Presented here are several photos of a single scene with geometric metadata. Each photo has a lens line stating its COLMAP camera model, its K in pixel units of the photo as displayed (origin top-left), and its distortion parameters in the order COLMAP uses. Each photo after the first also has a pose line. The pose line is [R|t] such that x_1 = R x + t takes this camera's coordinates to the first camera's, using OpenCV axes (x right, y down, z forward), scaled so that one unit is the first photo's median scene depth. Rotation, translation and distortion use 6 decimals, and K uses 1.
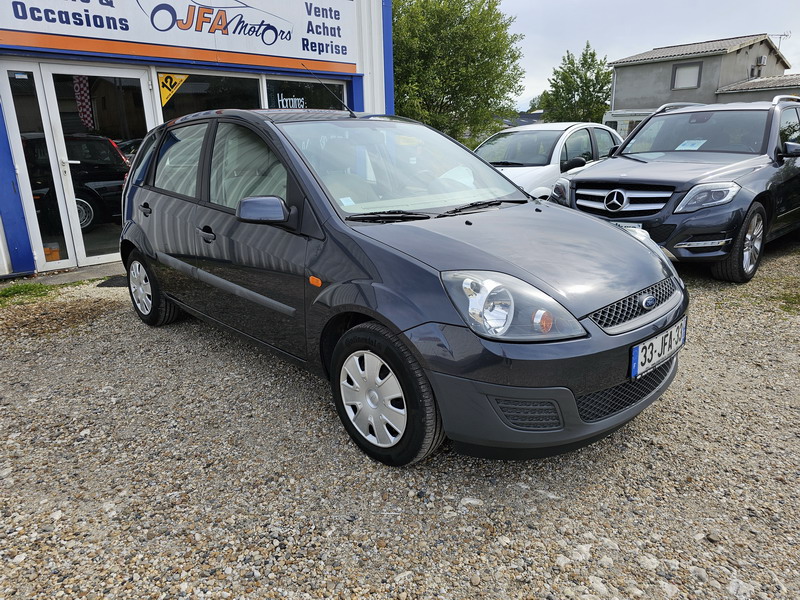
lens RADIAL K [[549.5, 0, 396.3], [0, 549.5, 292.3], [0, 0, 1]] dist [0.026474, -0.024565]
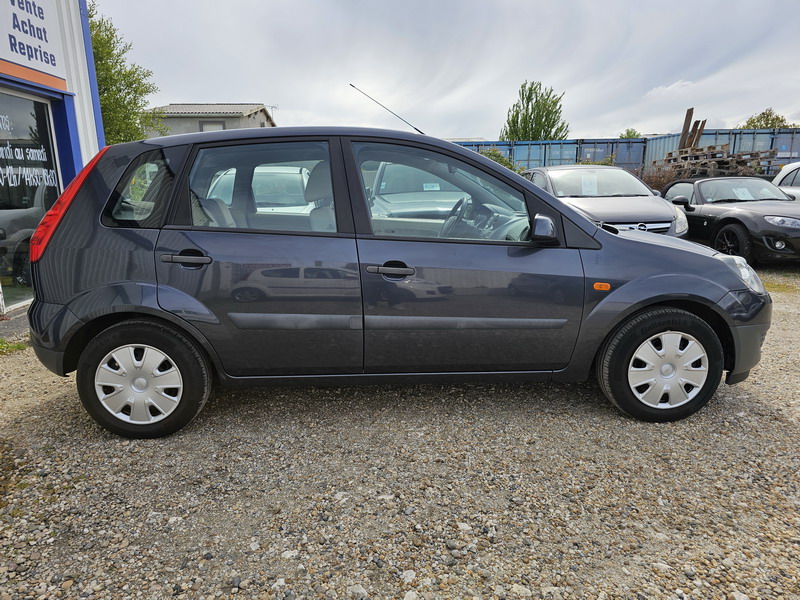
lens RADIAL K [[549.5, 0, 399.1], [0, 549.5, 304.9], [0, 0, 1]] dist [0.026474, -0.024565]
pose [[0.644222, -0.146704, 0.750637, -0.484761], [0.197119, 0.980124, 0.022381, -0.034864], [-0.739000, 0.133547, 0.660336, 0.219937]]
